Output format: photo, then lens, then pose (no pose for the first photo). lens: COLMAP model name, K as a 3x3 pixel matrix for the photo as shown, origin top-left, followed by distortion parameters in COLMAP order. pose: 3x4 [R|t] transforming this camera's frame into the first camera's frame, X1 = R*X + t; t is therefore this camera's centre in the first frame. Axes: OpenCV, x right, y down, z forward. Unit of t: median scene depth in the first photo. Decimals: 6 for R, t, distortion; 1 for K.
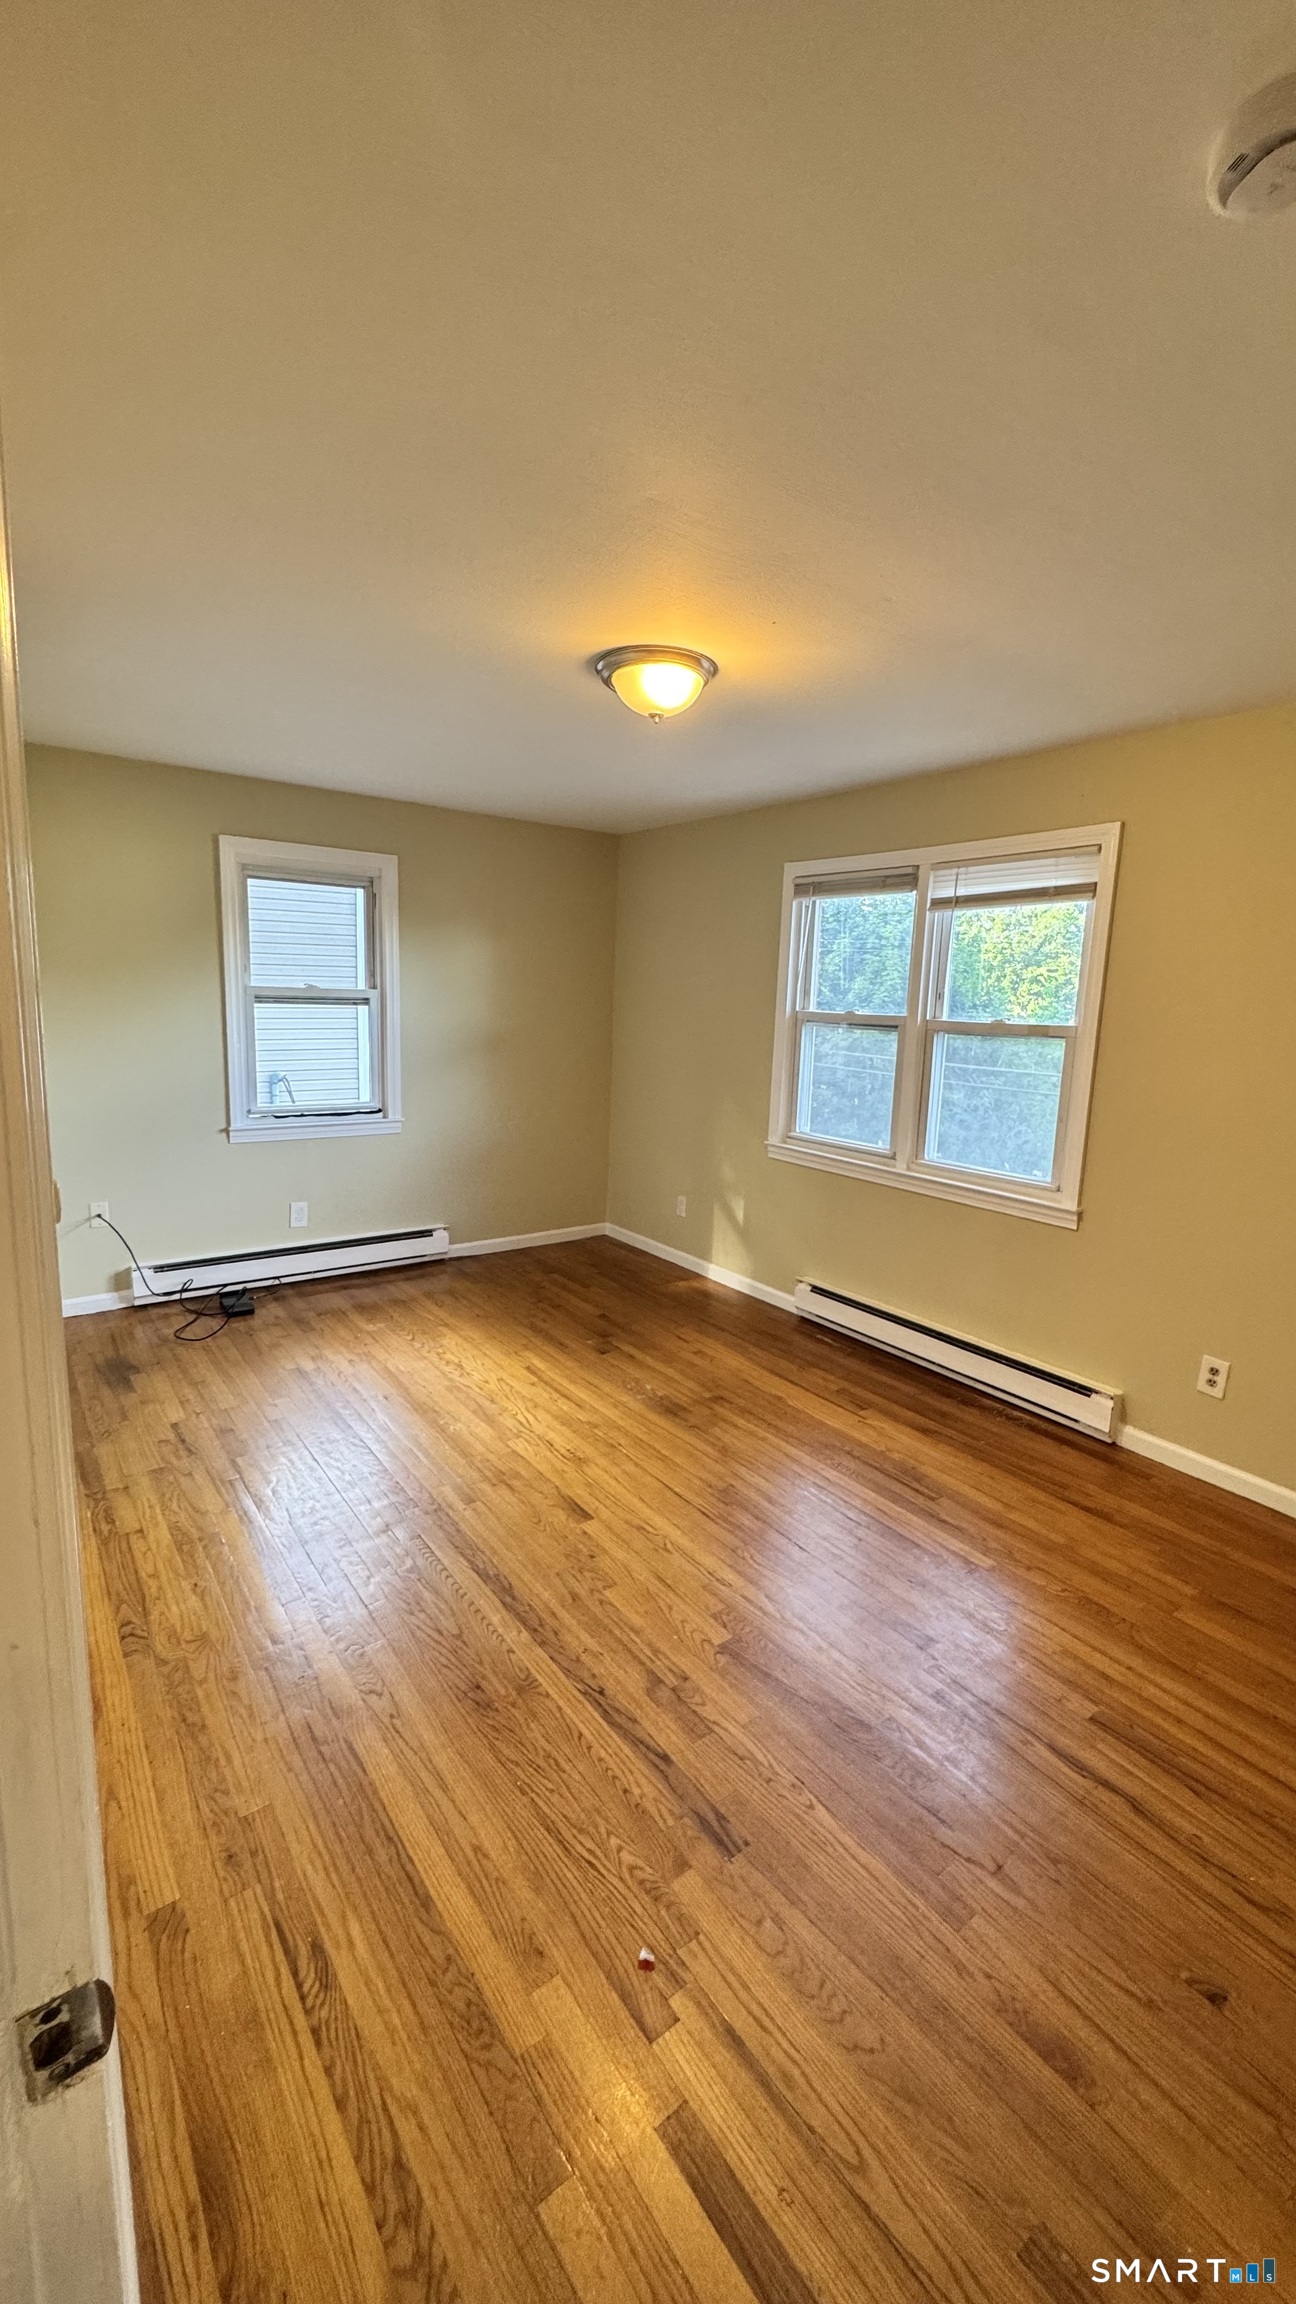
lens RADIAL K [[922.3, 0, 648.0], [0, 922.3, 1152.0], [0, 0, 1]] dist [-0.001158, 0.000720]
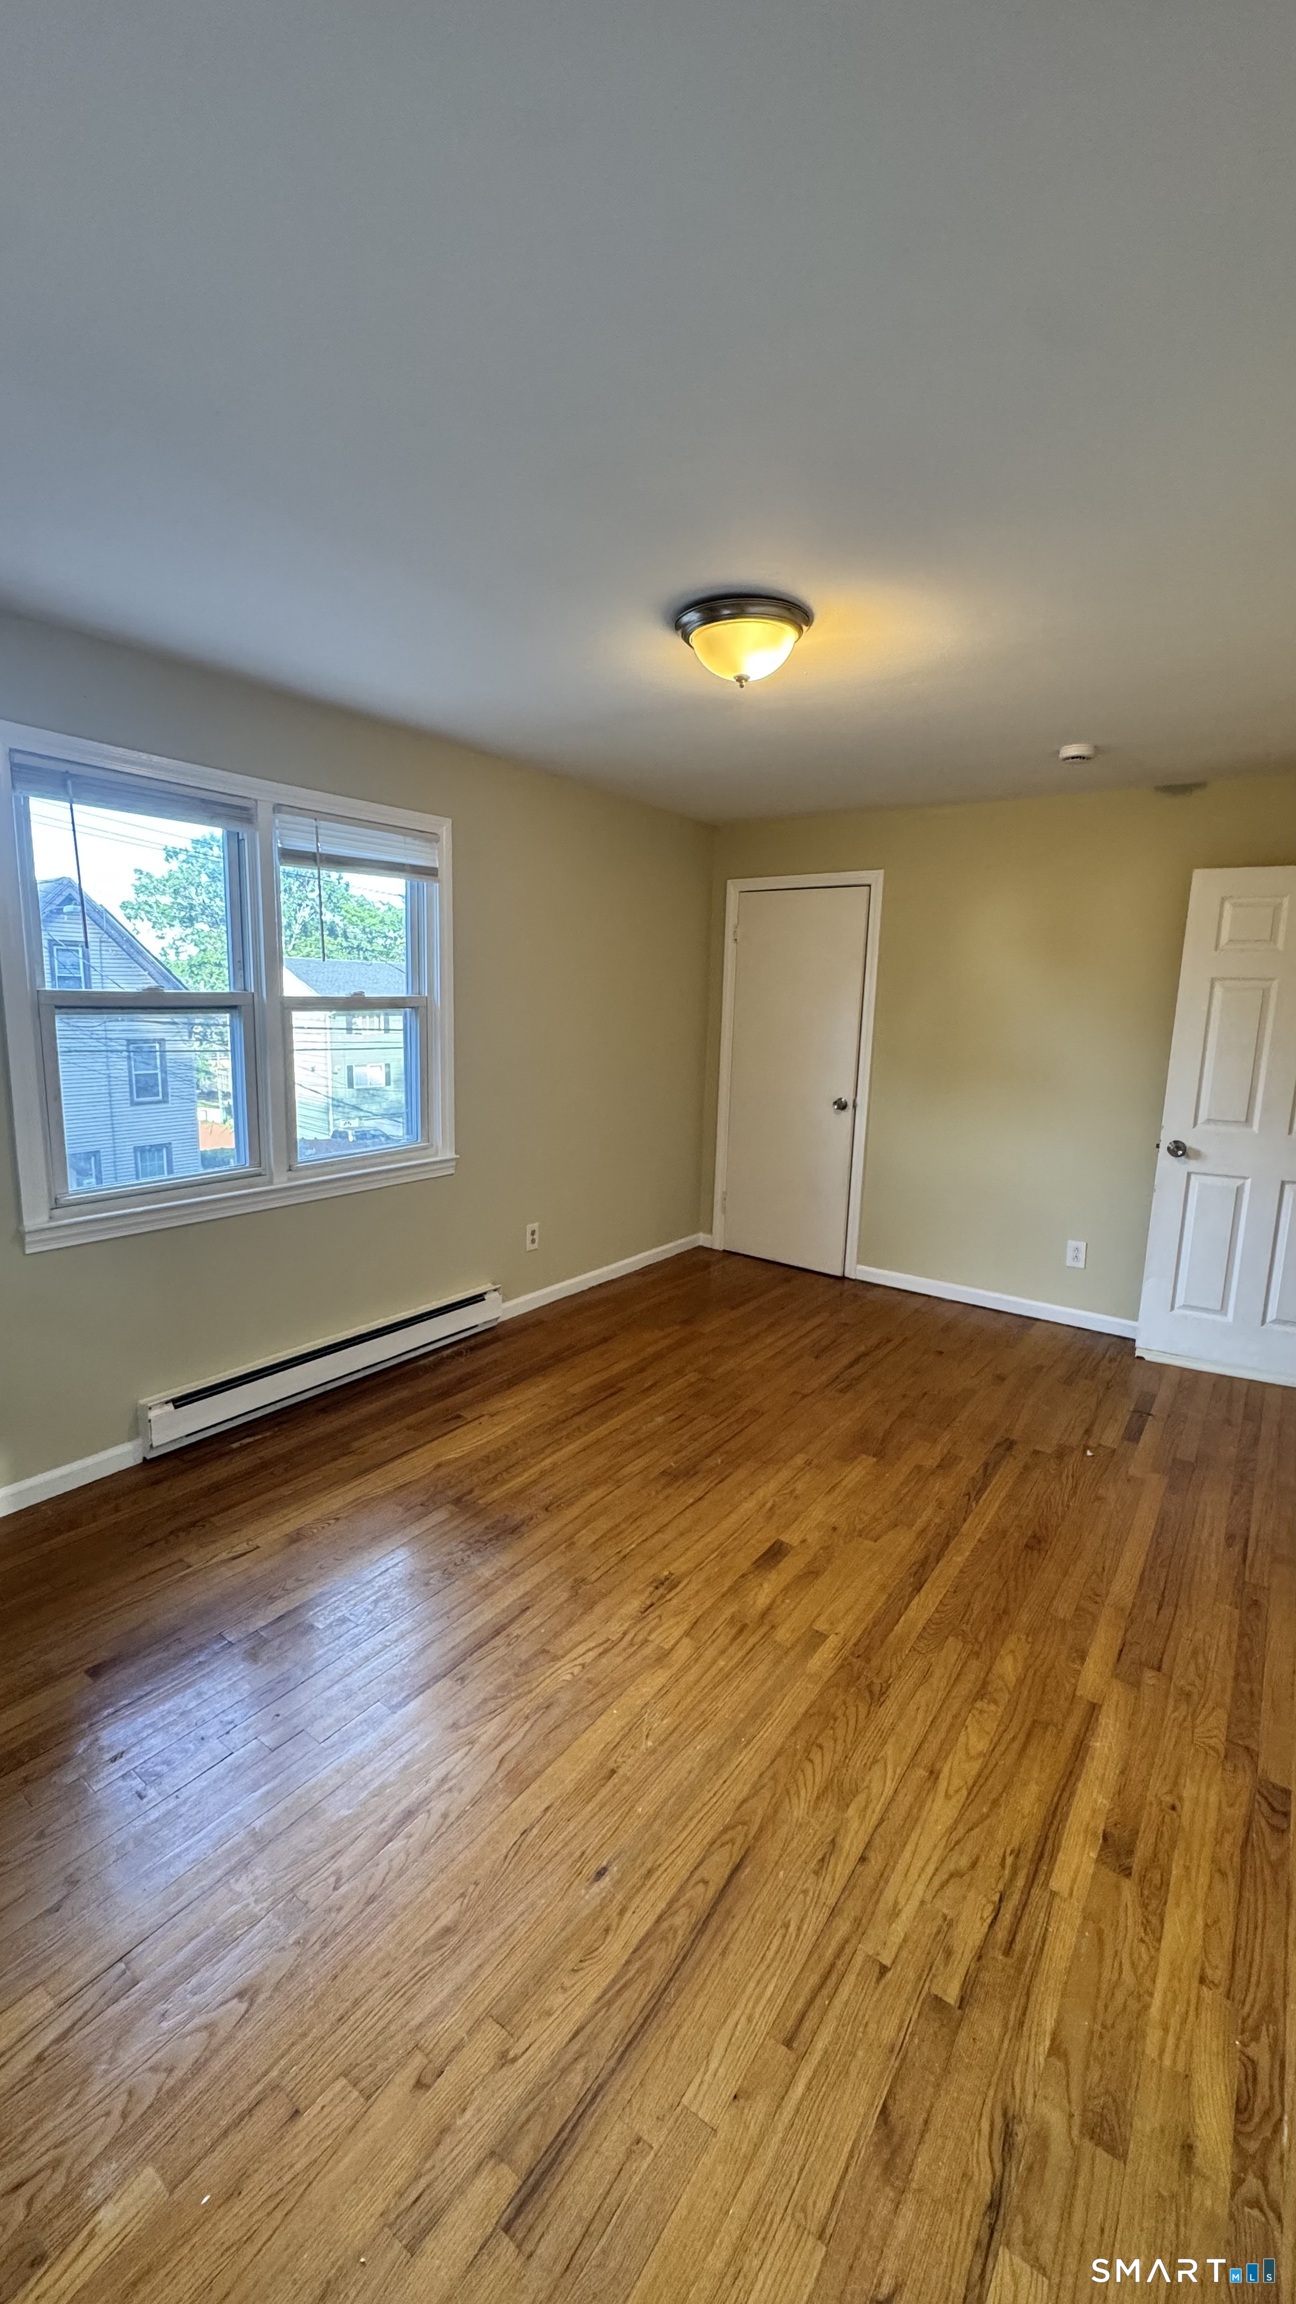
lens RADIAL K [[926.4, 0, 648.0], [0, 926.4, 1152.0], [0, 0, 1]] dist [-0.000104, 0.000075]
pose [[-0.315664, -0.205462, 0.926359, -0.995237], [0.123533, 0.959068, 0.254811, -0.301416], [-0.940795, 0.194871, -0.277362, 1.588913]]
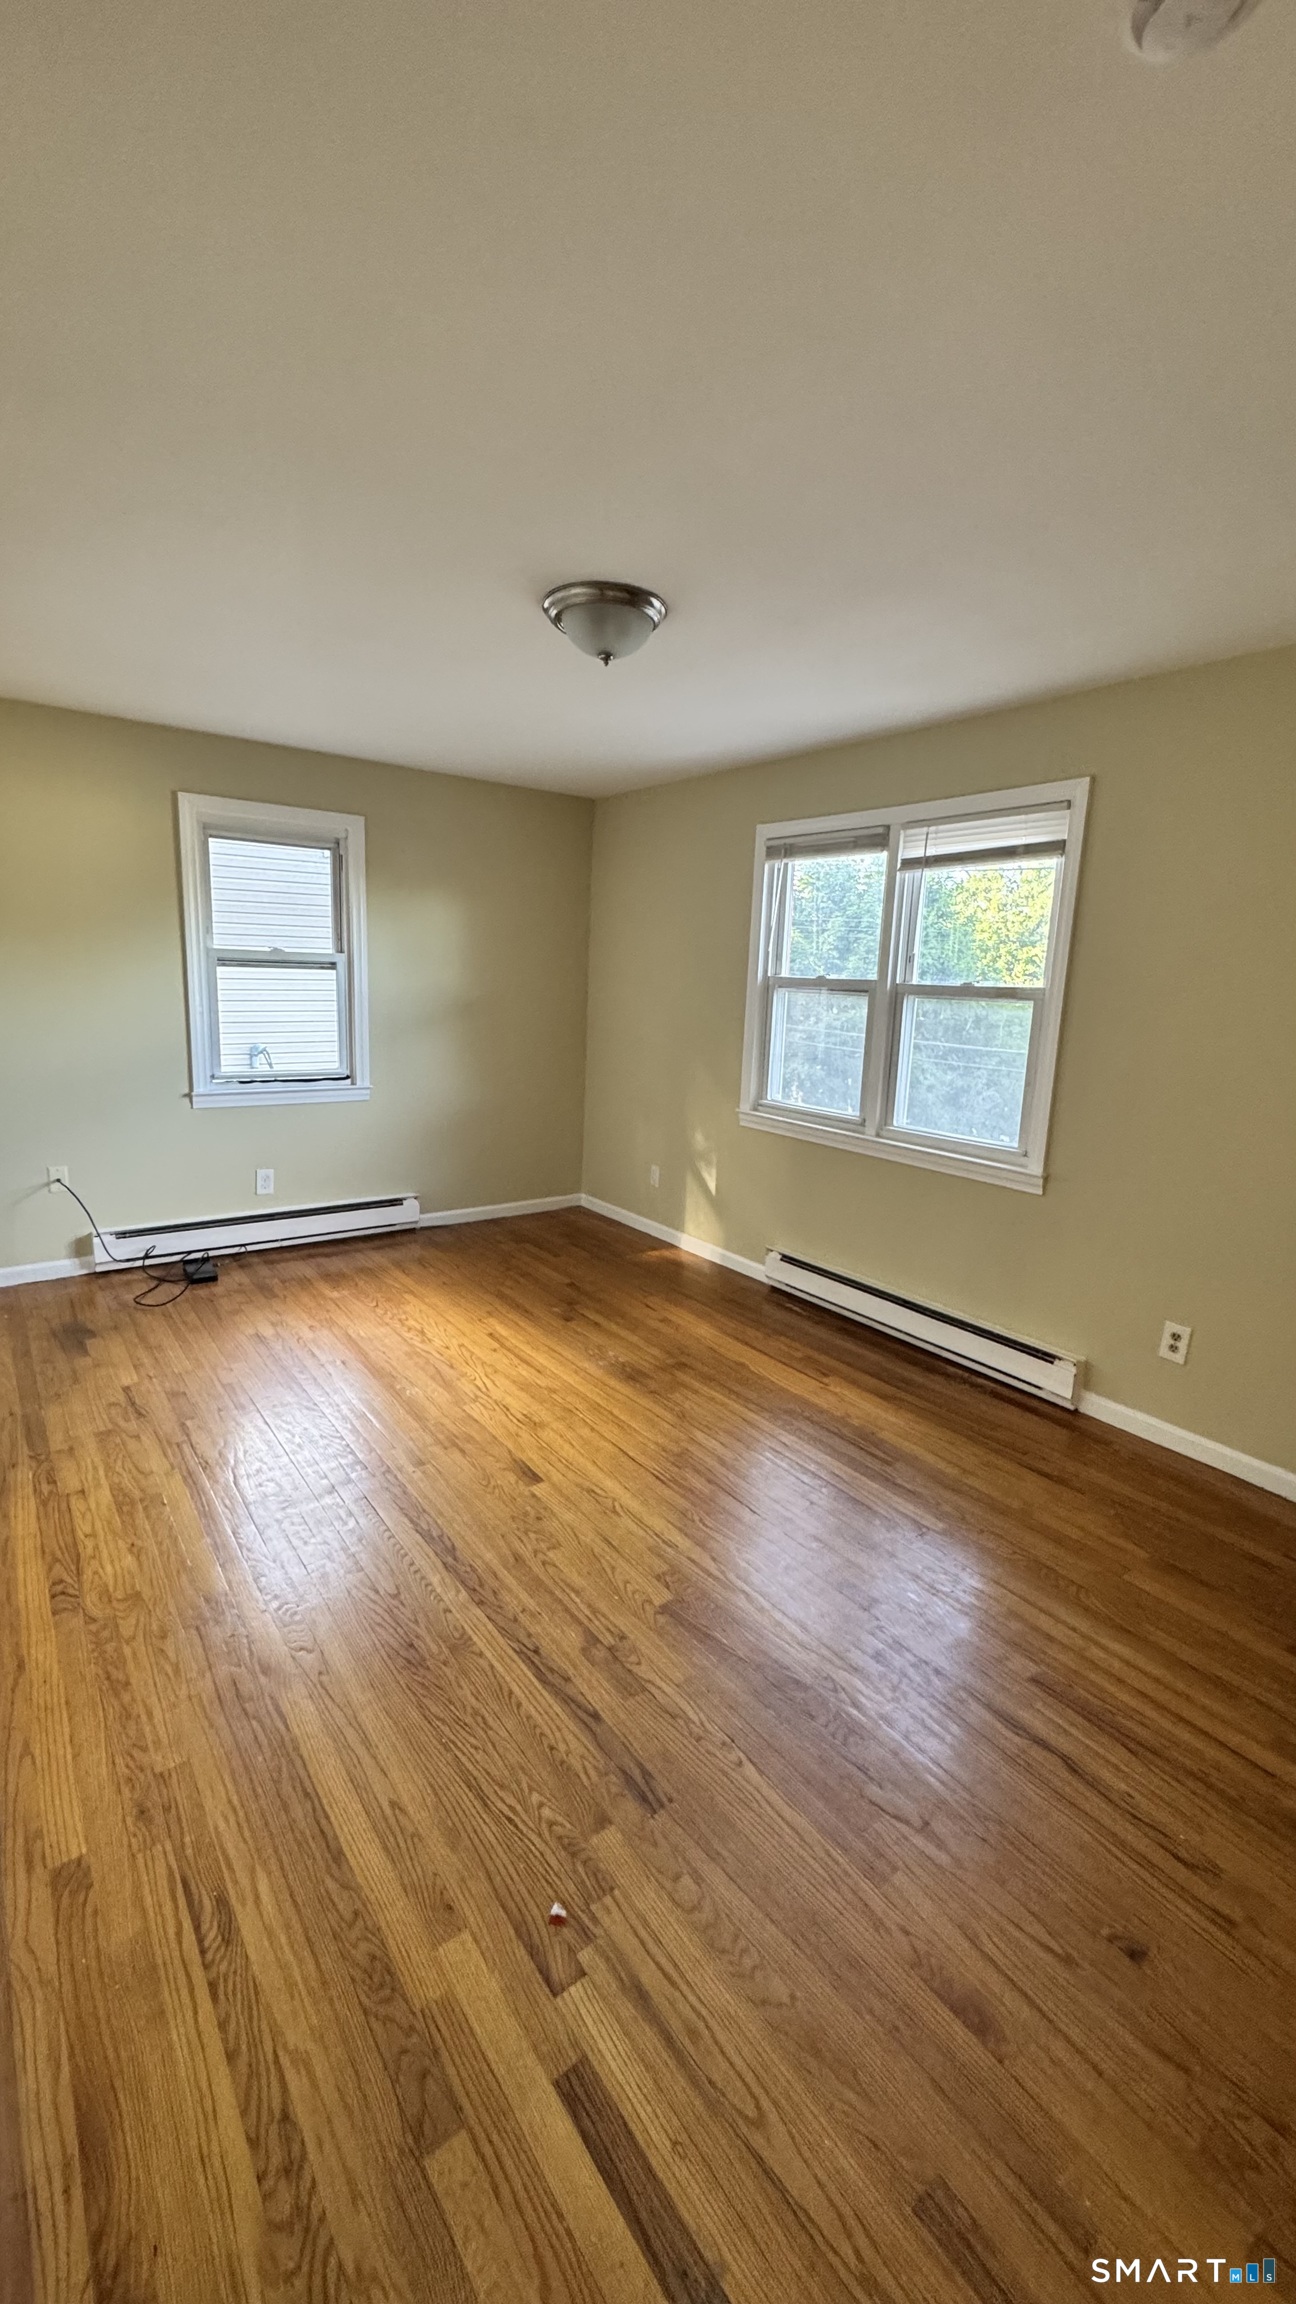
lens RADIAL K [[922.3, 0, 648.0], [0, 922.3, 1152.0], [0, 0, 1]] dist [-0.001158, 0.000720]
pose [[0.999985, 0.004396, 0.003168, 0.057776], [-0.004458, 0.999798, 0.019578, 0.030380], [-0.003081, -0.019592, 0.999803, 0.023679]]
